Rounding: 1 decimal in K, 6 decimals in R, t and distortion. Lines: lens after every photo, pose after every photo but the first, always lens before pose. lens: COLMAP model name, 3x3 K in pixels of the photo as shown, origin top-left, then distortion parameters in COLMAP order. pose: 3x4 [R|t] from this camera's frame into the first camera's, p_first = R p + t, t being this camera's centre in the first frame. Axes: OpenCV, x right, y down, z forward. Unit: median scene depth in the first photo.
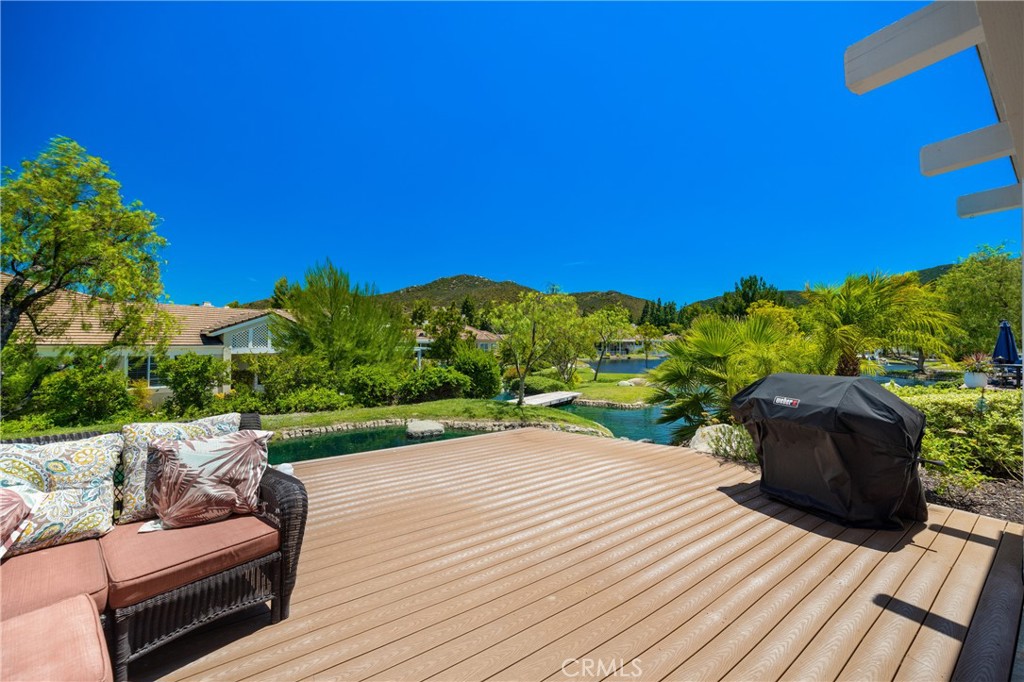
lens RADIAL K [[376.5, 0, 505.5], [0, 376.5, 340.0], [0, 0, 1]] dist [0.000532, -0.000018]
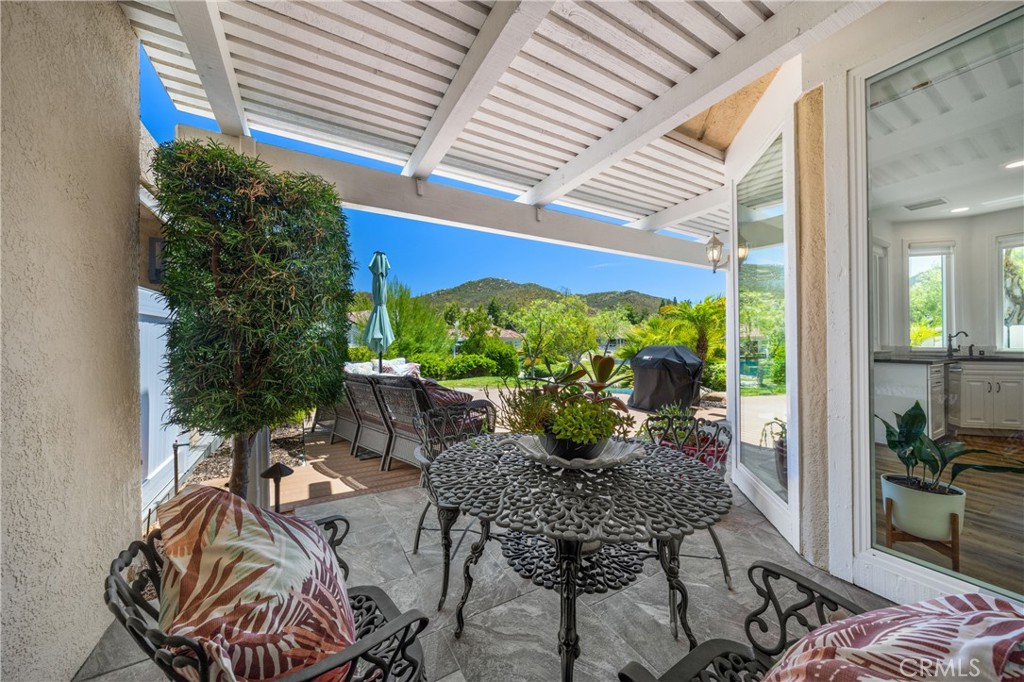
lens RADIAL K [[353.7, 0, 505.6], [0, 353.7, 340.9], [0, 0, 1]] dist [-0.000079, 0.000000]
pose [[0.997742, -0.009965, -0.066417, 0.028565], [0.010394, 0.999927, 0.006122, 0.015247], [0.066351, -0.006798, 0.997773, -0.305231]]
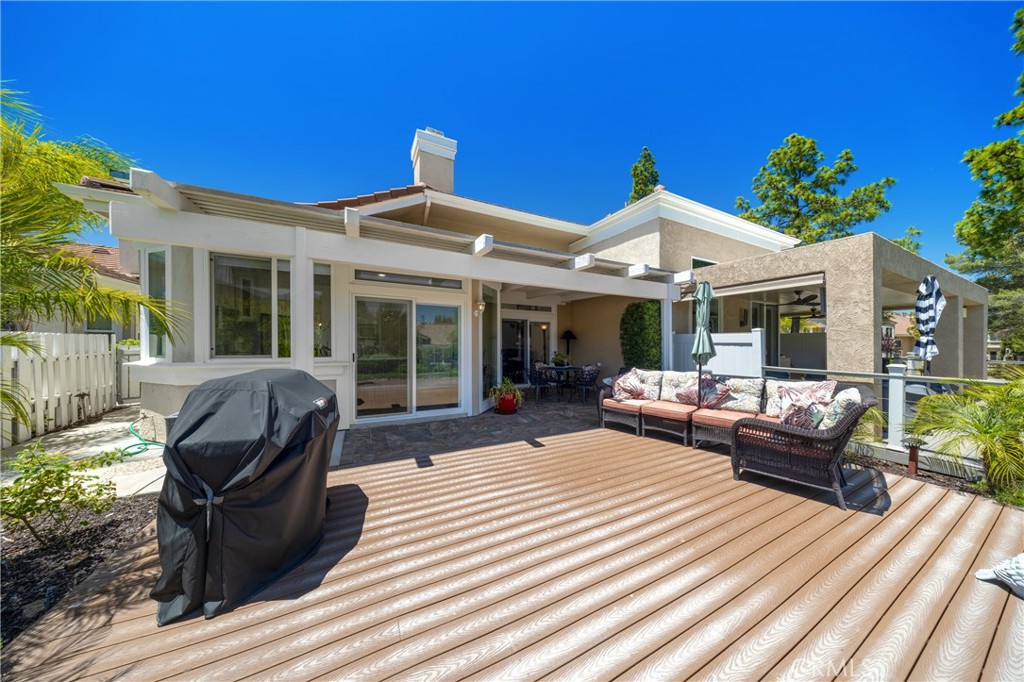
lens RADIAL K [[298.1, 0, 510.0], [0, 298.1, 338.7], [0, 0, 1]] dist [-0.004758, -0.000034]
pose [[-0.991873, -0.017249, 0.126055, 0.075137], [-0.018098, 0.999821, -0.005596, 0.004053], [-0.125936, -0.007832, -0.992007, 0.487677]]
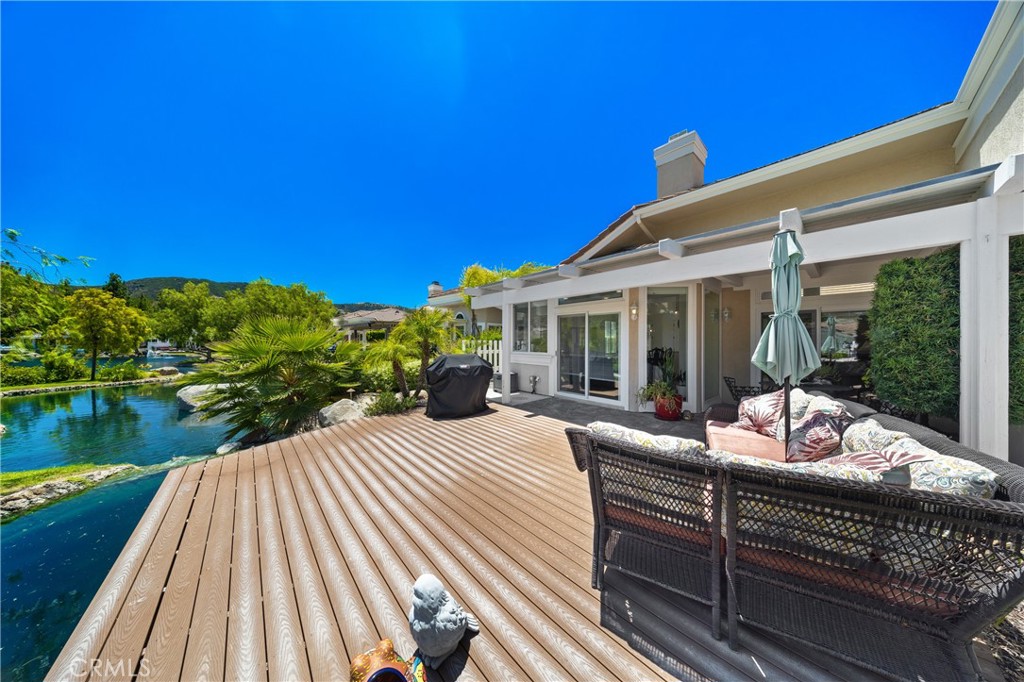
lens RADIAL K [[298.1, 0, 520.3], [0, 298.1, 343.7], [0, 0, 1]] dist [-0.004758, -0.000034]
pose [[-0.156383, -0.017477, 0.987542, -0.307634], [-0.009771, 0.999822, 0.016147, 0.000290], [-0.987648, -0.007124, -0.156526, 0.287377]]
